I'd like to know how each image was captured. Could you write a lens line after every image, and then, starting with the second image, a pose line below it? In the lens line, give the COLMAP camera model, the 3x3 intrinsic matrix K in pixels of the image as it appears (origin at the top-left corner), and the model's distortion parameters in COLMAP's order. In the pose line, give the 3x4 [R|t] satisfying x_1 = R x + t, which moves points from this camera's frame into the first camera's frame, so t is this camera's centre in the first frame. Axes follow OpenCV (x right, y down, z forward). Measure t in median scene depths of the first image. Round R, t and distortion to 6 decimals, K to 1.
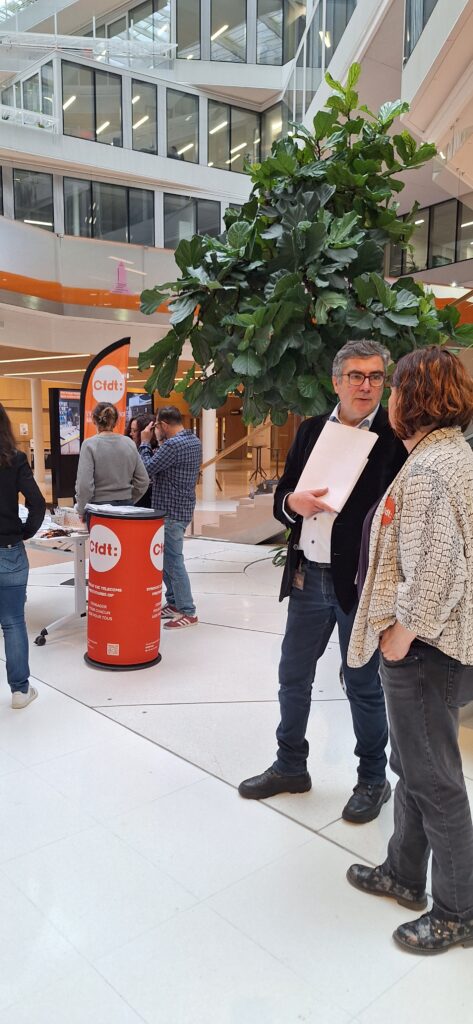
lens RADIAL K [[714.3, 0, 236.5], [0, 714.3, 512.0], [0, 0, 1]] dist [0.058982, -0.059506]
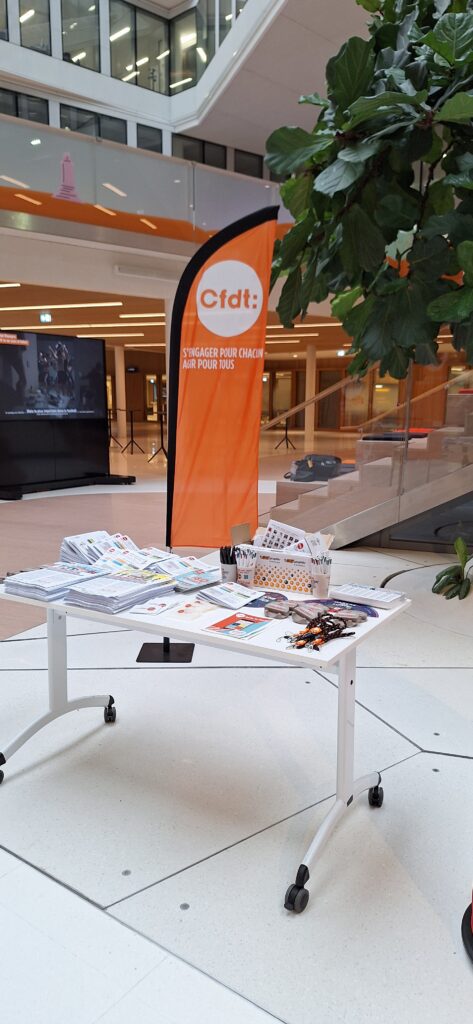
lens RADIAL K [[728.5, 0, 233.0], [0, 728.5, 528.9], [0, 0, 1]] dist [0.002764, -0.007357]
pose [[0.984327, -0.019785, 0.175238, -0.074977], [0.007453, 0.997466, 0.070752, -0.012689], [-0.176194, -0.068337, 0.981981, 0.127429]]
